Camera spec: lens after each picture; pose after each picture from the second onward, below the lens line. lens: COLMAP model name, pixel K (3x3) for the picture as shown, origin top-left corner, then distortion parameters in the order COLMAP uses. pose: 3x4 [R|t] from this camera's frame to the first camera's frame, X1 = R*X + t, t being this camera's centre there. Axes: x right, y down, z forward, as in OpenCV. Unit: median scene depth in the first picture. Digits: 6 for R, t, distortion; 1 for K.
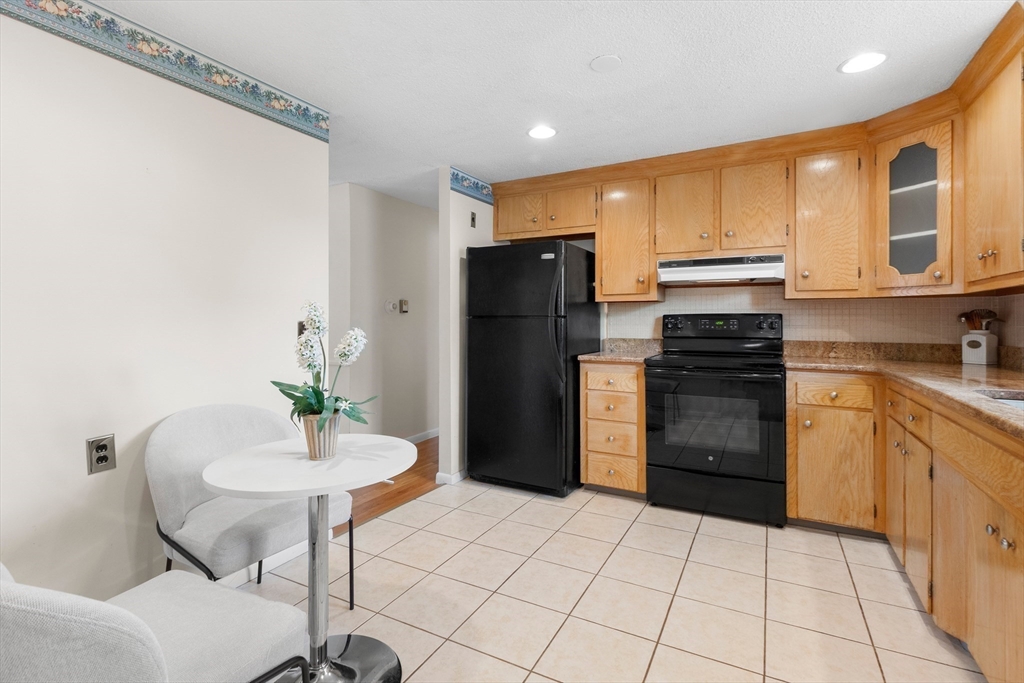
lens RADIAL K [[473.4, 0, 514.7], [0, 473.4, 319.5], [0, 0, 1]] dist [0.001128, -0.000020]
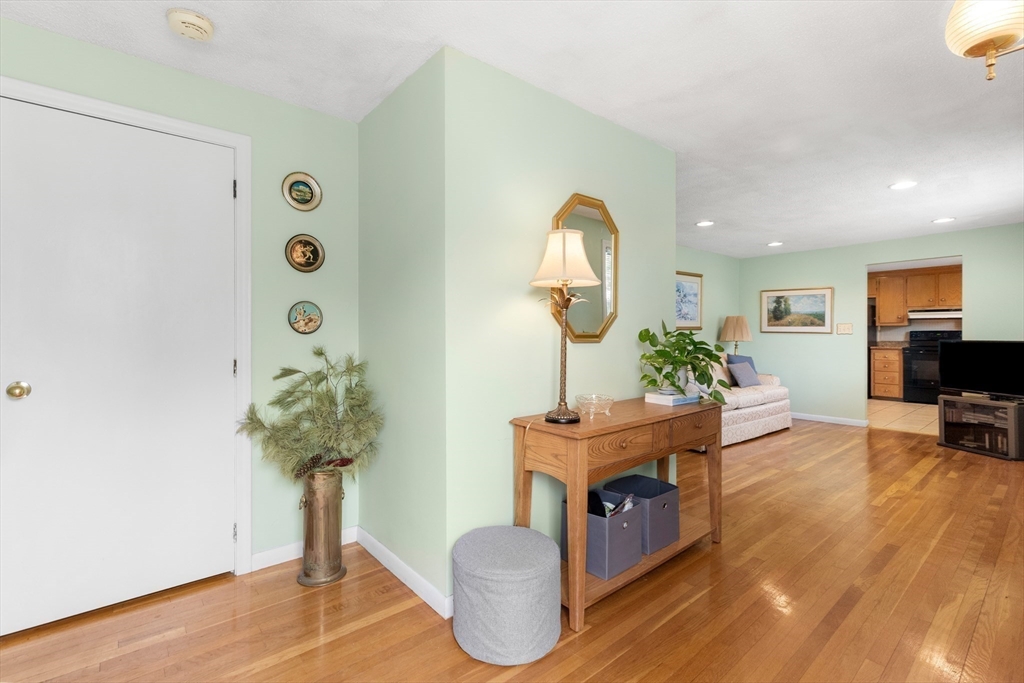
lens RADIAL K [[463.6, 0, 519.5], [0, 463.6, 332.0], [0, 0, 1]] dist [0.000540, -0.000383]
pose [[0.929051, 0.000453, -0.369951, -0.720287], [-0.002025, 0.999990, -0.003862, 0.008504], [0.369946, 0.004337, 0.929043, -2.102444]]
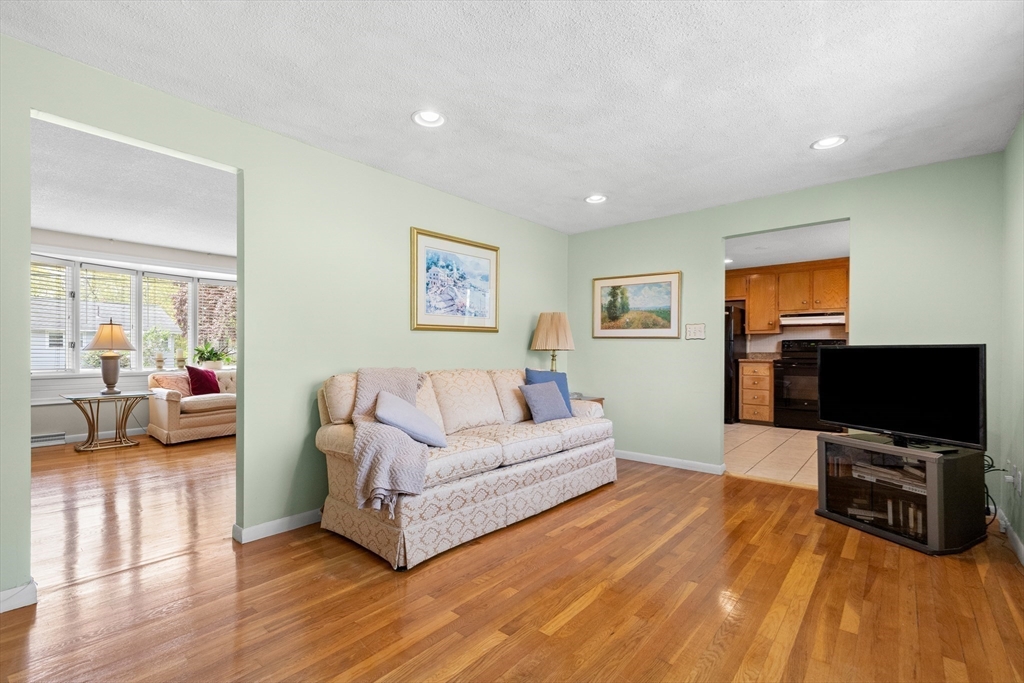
lens RADIAL K [[456.5, 0, 514.6], [0, 456.5, 349.2], [0, 0, 1]] dist [-0.000334, 0.000019]
pose [[0.977214, 0.005595, -0.212183, -0.415682], [-0.005736, 0.999984, -0.000048, 0.037196], [0.212179, 0.001264, 0.977230, -1.224858]]
